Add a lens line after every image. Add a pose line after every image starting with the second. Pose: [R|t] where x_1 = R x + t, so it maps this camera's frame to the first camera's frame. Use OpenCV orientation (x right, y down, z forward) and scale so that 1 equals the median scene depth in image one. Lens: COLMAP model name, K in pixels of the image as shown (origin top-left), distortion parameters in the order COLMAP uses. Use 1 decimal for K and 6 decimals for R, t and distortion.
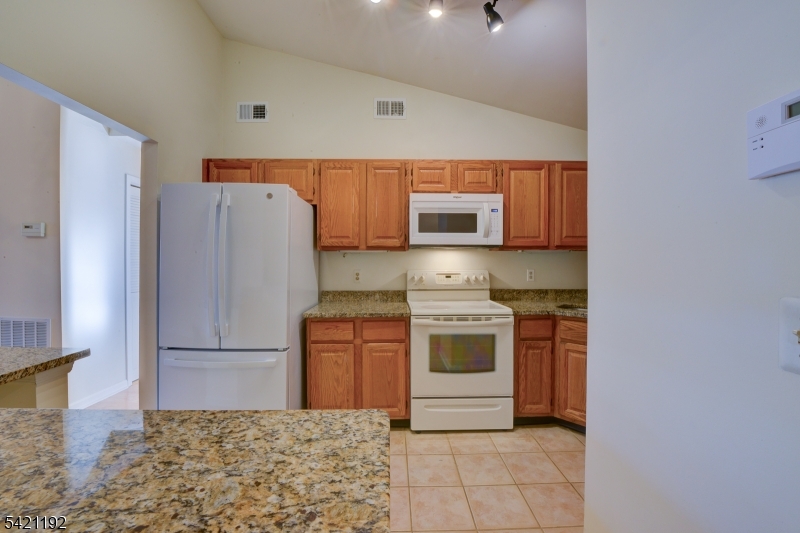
lens RADIAL K [[325.2, 0, 403.8], [0, 325.2, 263.0], [0, 0, 1]] dist [-0.022301, -0.000237]
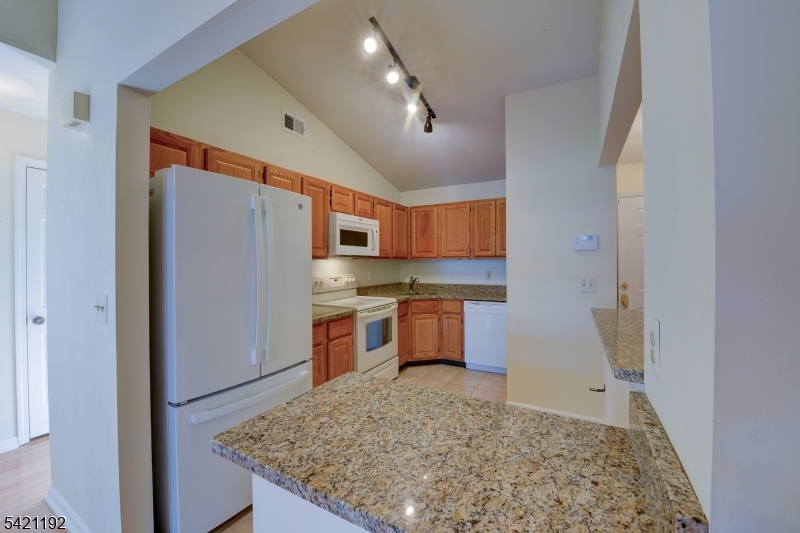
lens RADIAL K [[325.2, 0, 403.8], [0, 325.2, 263.0], [0, 0, 1]] dist [-0.022301, -0.000237]
pose [[0.485341, -0.008134, 0.874287, -0.905556], [0.008846, 0.999951, 0.004392, -0.029611], [-0.874280, 0.005602, 0.485389, 0.198185]]
